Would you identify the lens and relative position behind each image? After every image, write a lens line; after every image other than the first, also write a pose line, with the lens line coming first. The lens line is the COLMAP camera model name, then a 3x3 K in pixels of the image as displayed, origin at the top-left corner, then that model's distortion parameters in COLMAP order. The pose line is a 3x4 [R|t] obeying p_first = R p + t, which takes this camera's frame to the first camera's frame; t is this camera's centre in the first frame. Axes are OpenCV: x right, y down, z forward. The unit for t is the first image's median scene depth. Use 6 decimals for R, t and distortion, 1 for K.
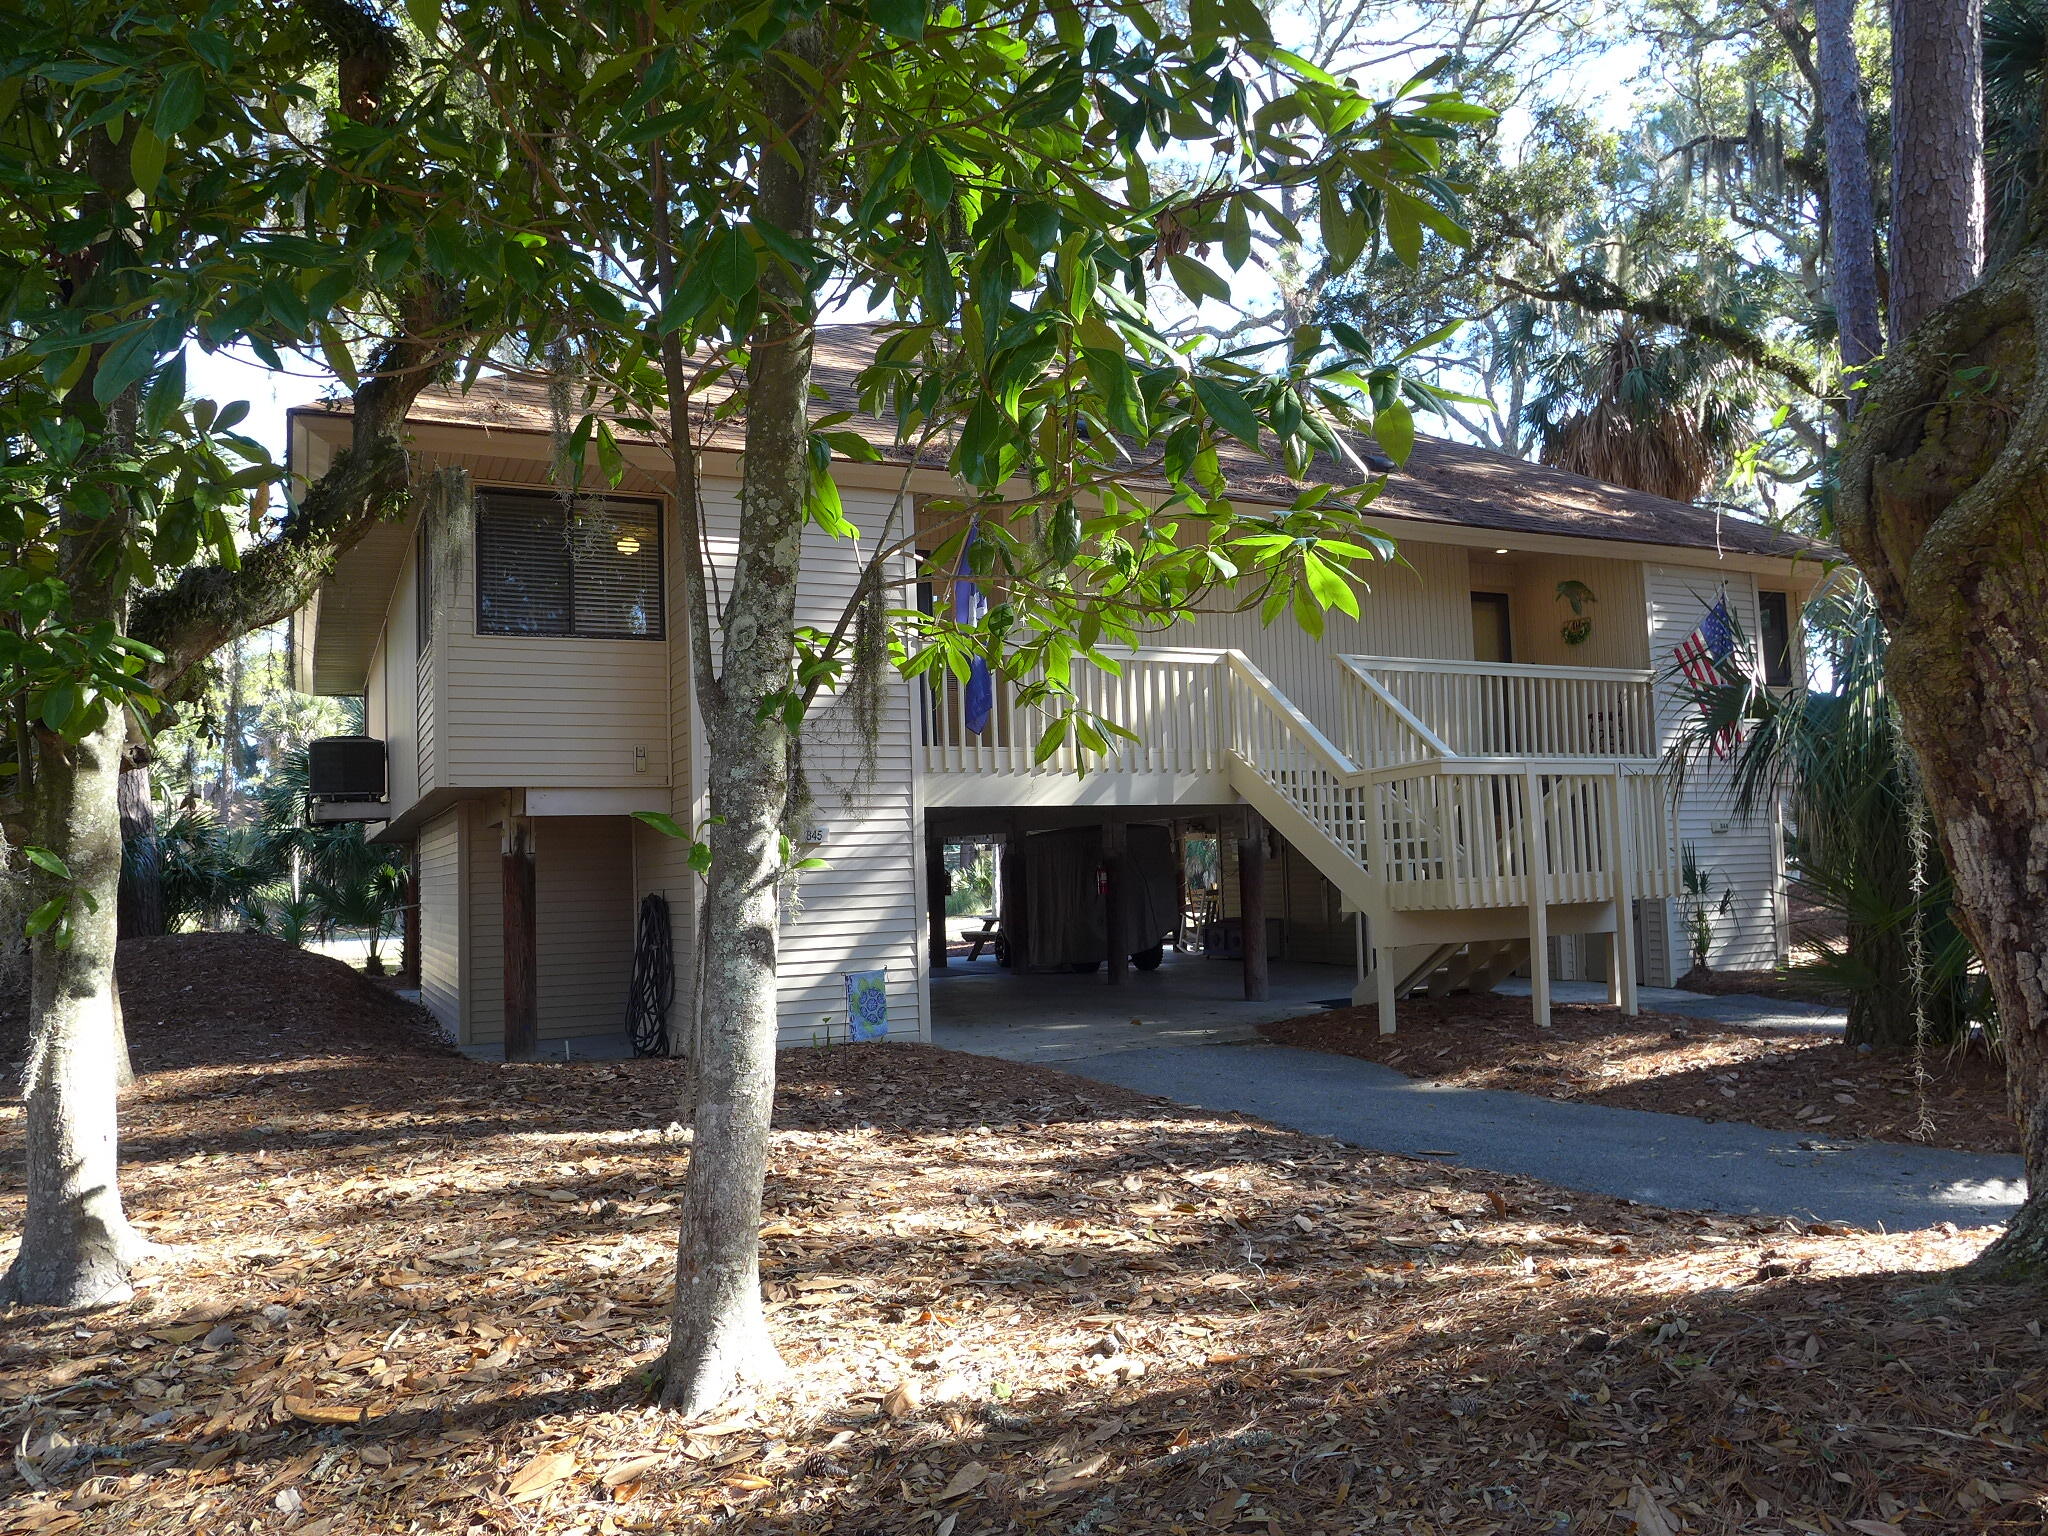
lens RADIAL K [[1461.4, 0, 1018.8], [0, 1461.4, 770.5], [0, 0, 1]] dist [-0.044978, 0.002879]
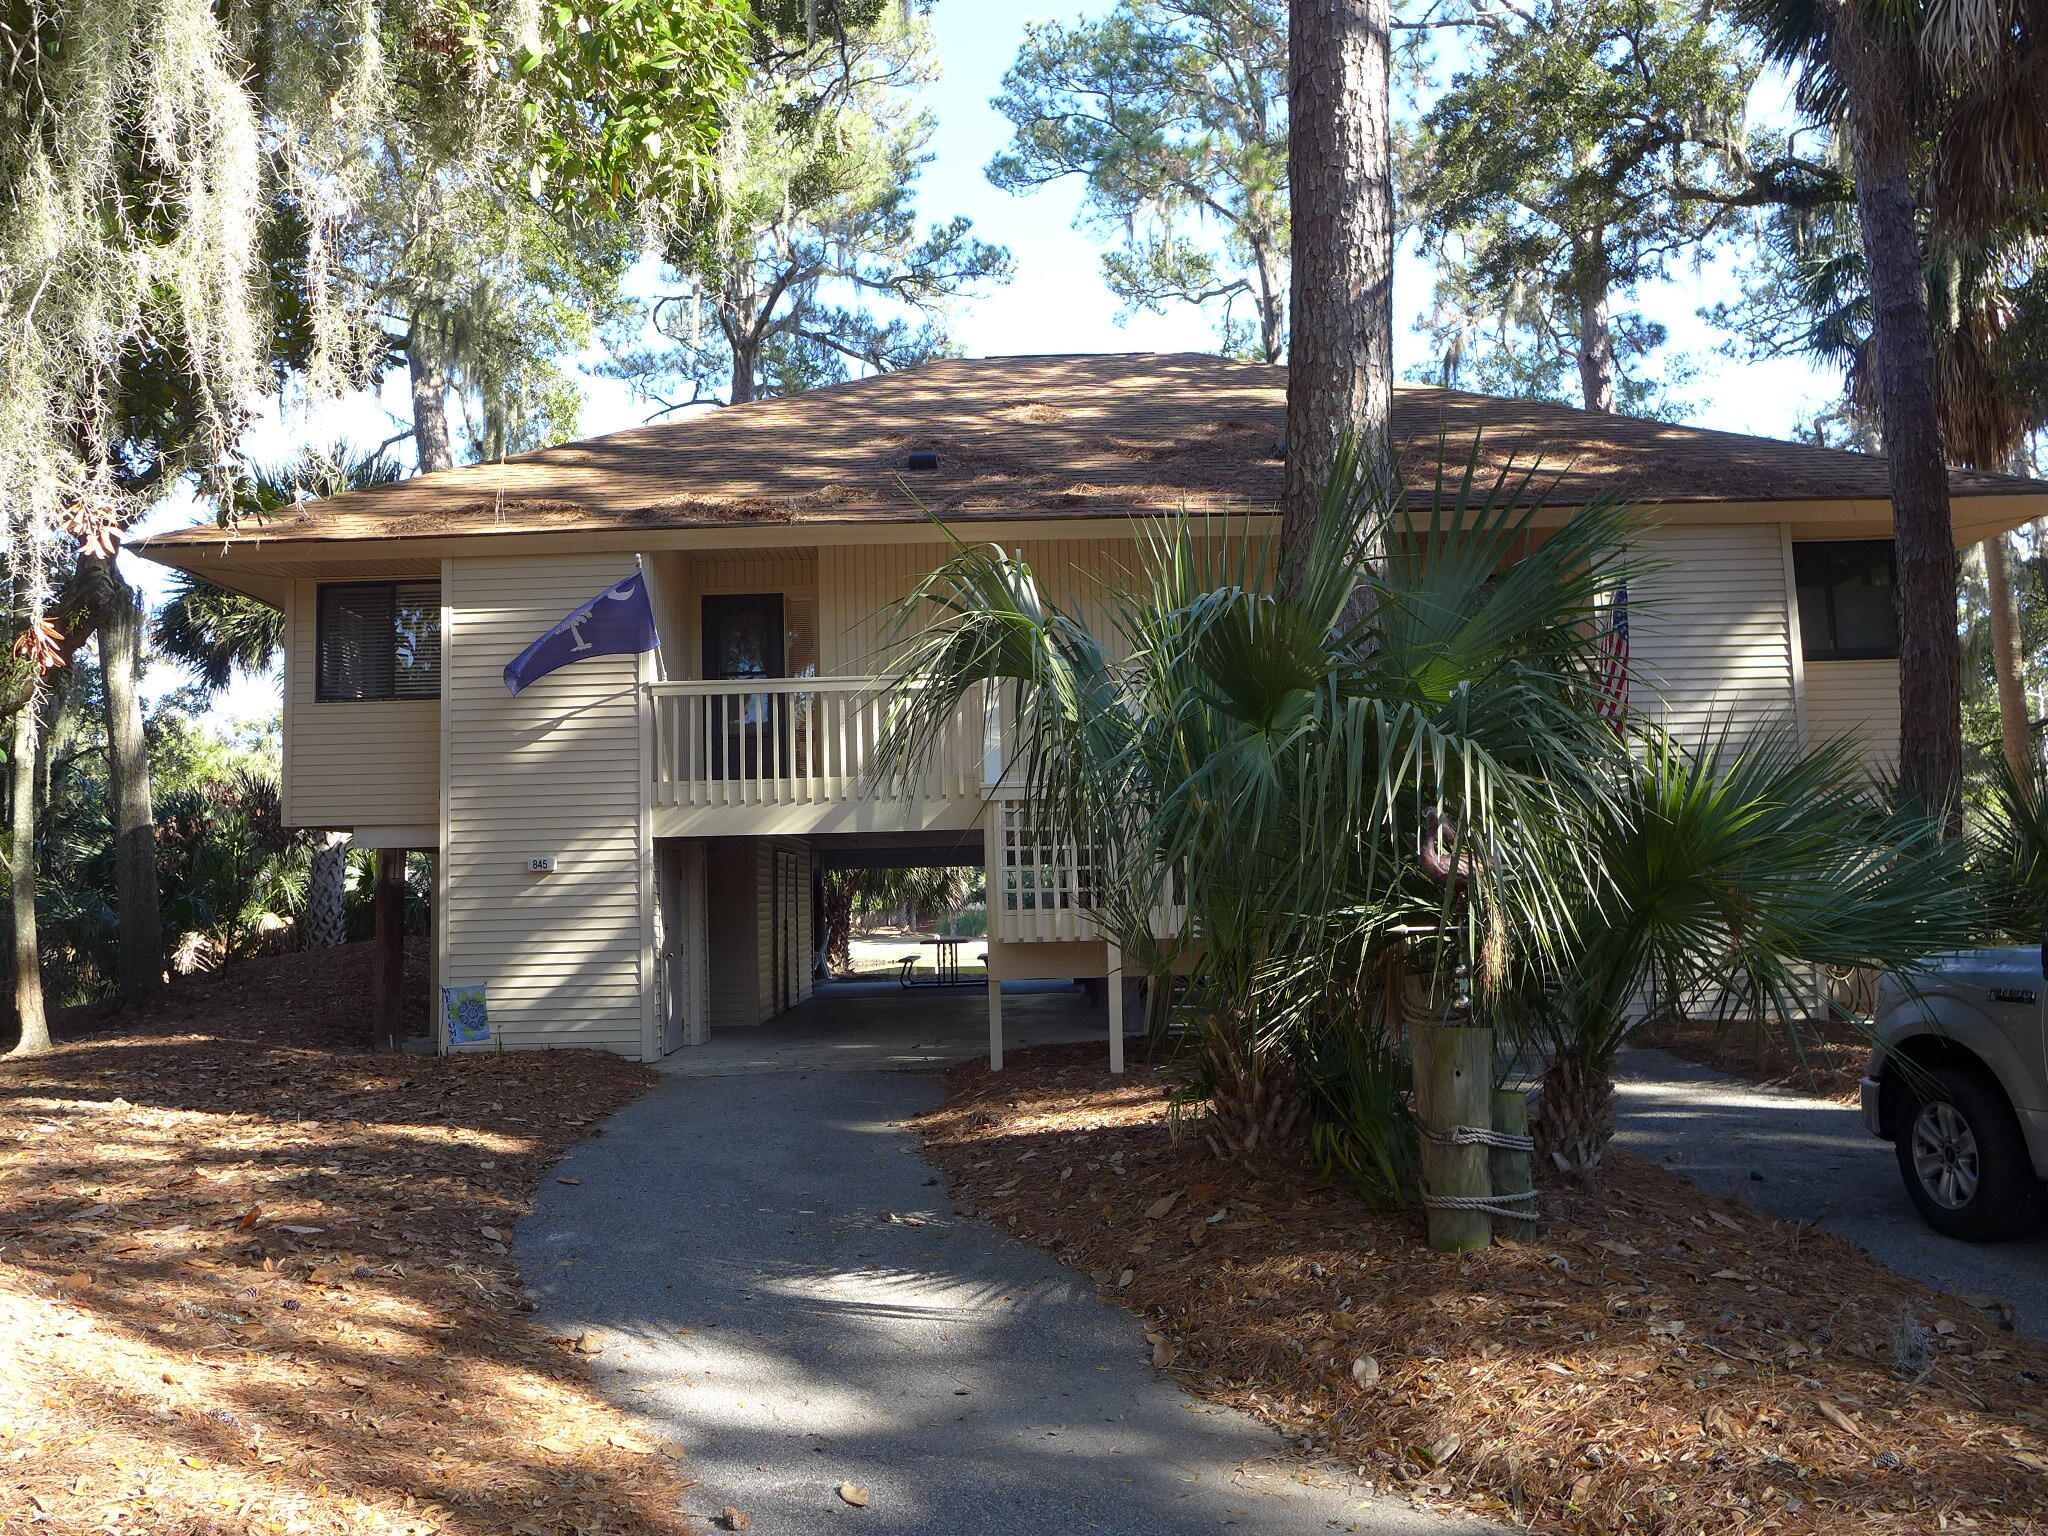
lens RADIAL K [[1461.4, 0, 1018.8], [0, 1461.4, 770.5], [0, 0, 1]] dist [-0.044978, 0.002879]
pose [[0.895313, -0.026404, -0.444653, 0.677749], [0.029064, 0.999577, -0.000835, -0.016607], [0.444487, -0.012176, 0.895702, 0.146180]]
